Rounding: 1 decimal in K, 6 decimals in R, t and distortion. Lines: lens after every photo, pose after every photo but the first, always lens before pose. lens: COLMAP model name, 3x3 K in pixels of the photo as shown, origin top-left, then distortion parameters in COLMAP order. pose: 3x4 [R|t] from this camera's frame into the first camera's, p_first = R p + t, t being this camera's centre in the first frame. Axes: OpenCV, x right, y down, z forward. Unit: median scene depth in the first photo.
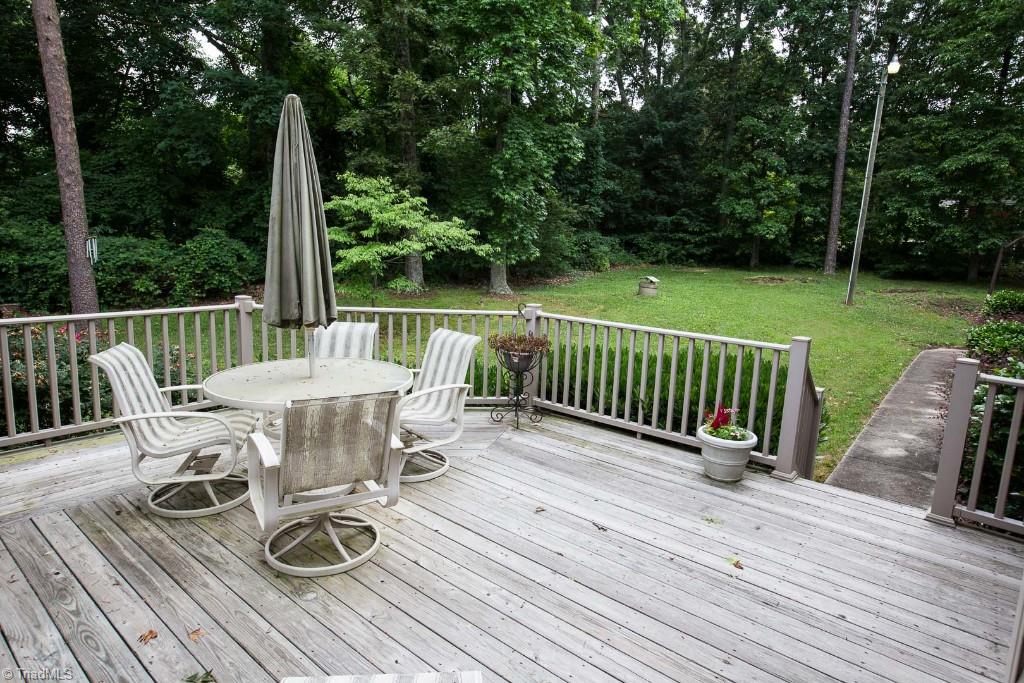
lens RADIAL K [[616.6, 0, 512.0], [0, 616.6, 341.5], [0, 0, 1]] dist [-0.000413, 0.000055]
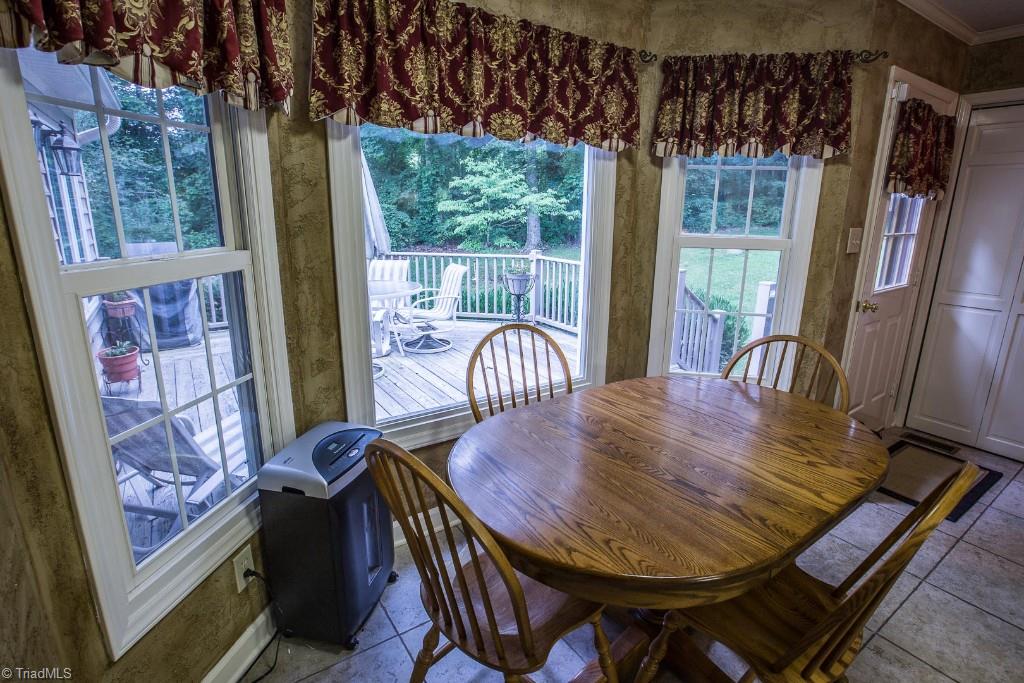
lens RADIAL K [[516.4, 0, 512.0], [0, 516.4, 341.5], [0, 0, 1]] dist [-0.064658, 0.000002]
pose [[0.969875, 0.034590, -0.241133, 0.111865], [-0.012264, 0.995546, 0.093481, 0.015674], [0.243292, -0.087708, 0.965979, -0.081676]]
